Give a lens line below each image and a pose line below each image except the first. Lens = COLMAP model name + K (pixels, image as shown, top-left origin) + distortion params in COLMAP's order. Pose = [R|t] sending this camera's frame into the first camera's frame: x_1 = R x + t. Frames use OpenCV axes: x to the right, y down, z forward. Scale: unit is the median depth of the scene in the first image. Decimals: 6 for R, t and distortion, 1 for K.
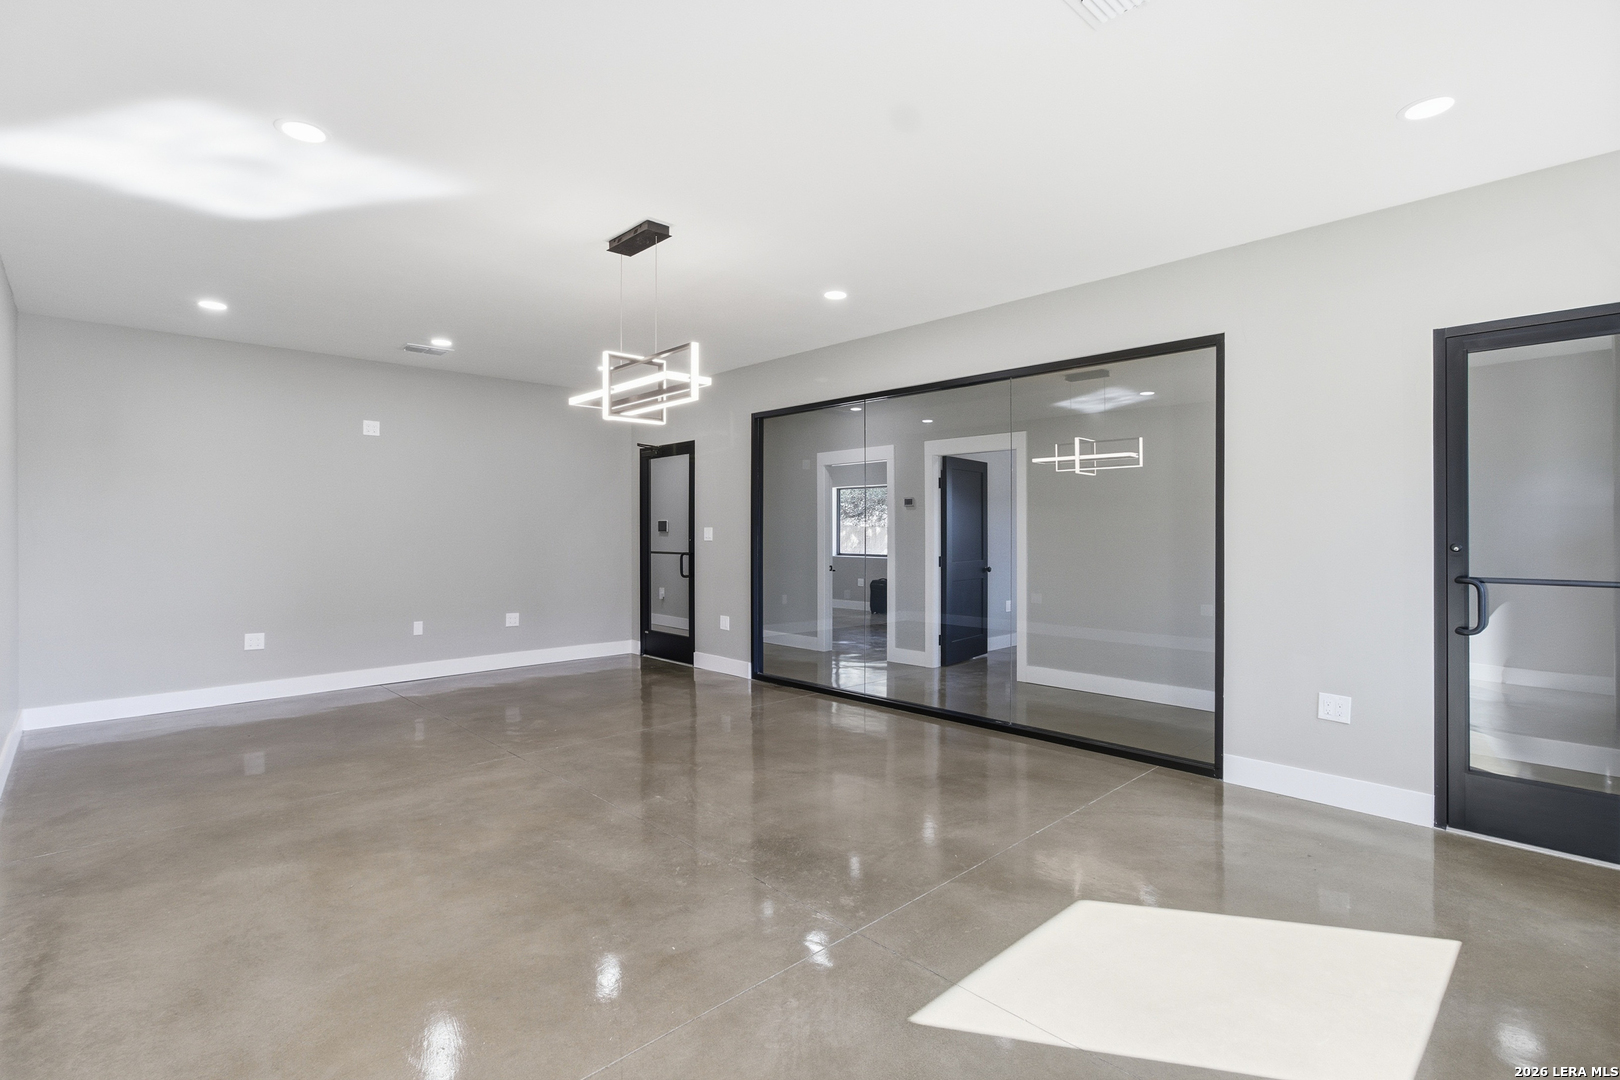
lens RADIAL K [[759.0, 0, 802.1], [0, 759.0, 536.6], [0, 0, 1]] dist [-0.000056, -0.000170]
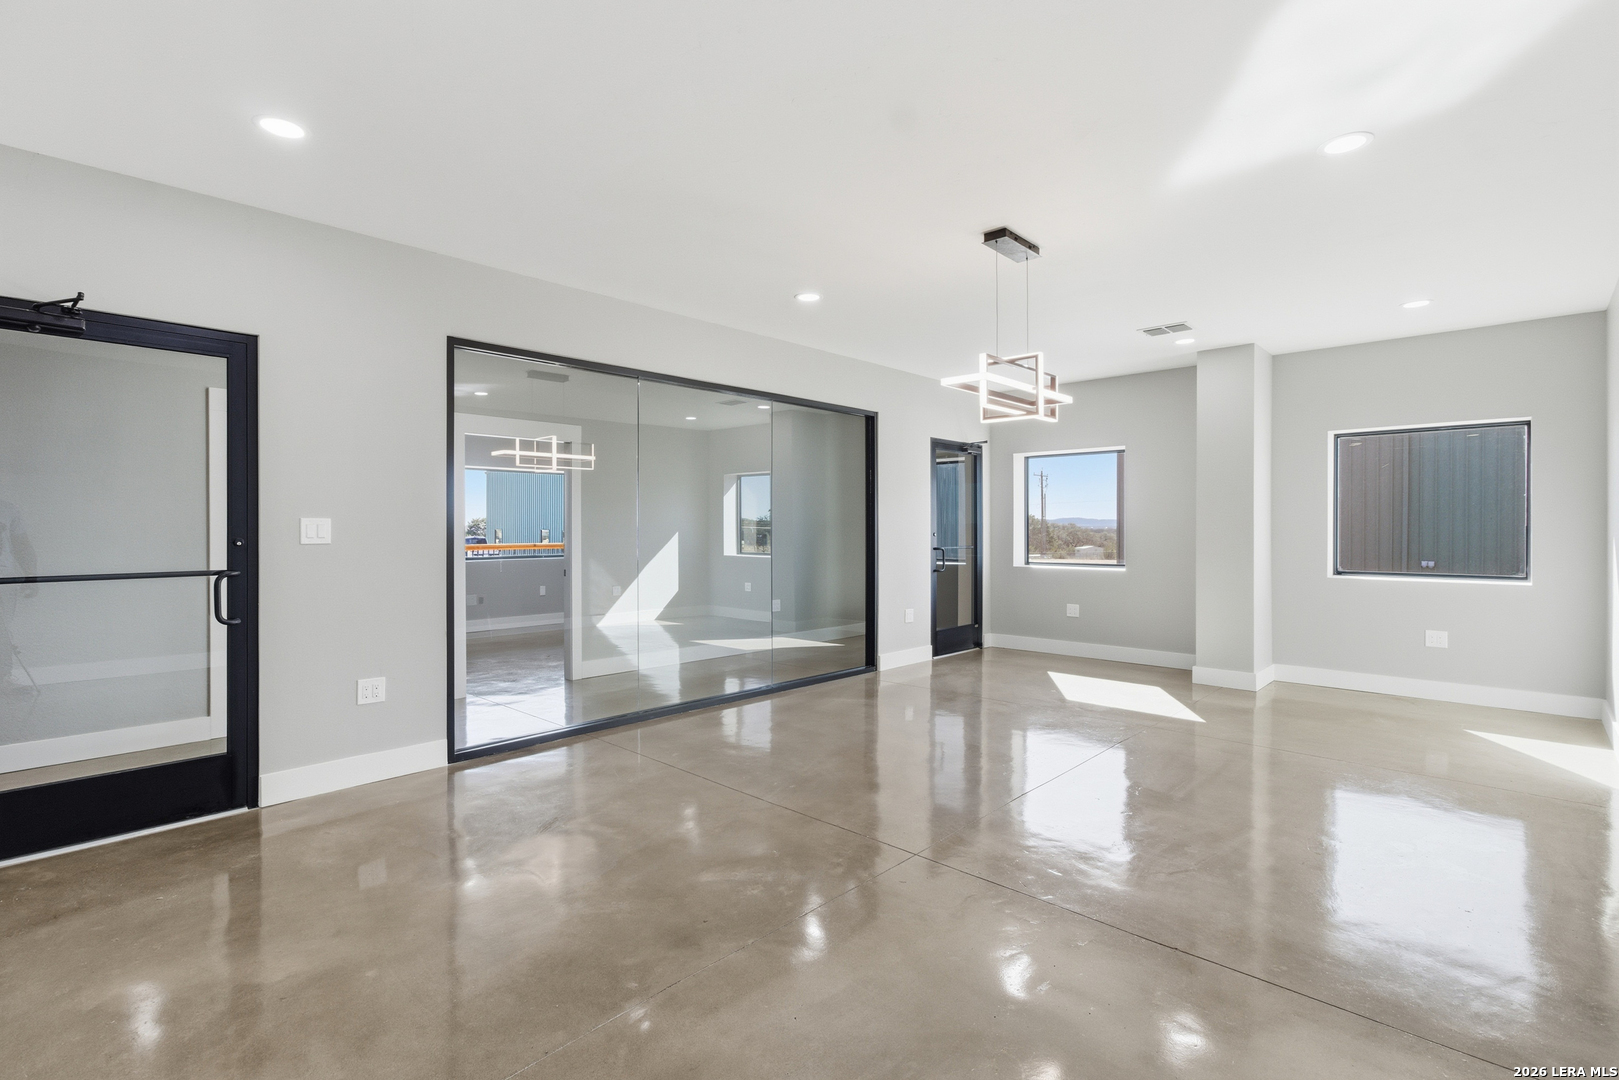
lens RADIAL K [[758.5, 0, 801.5], [0, 758.5, 535.3], [0, 0, 1]] dist [-0.000056, -0.000170]
pose [[-0.054207, -0.007915, 0.998498, -0.658308], [0.003176, 0.999962, 0.008099, -0.003226], [-0.998525, 0.003610, -0.054180, 0.701745]]
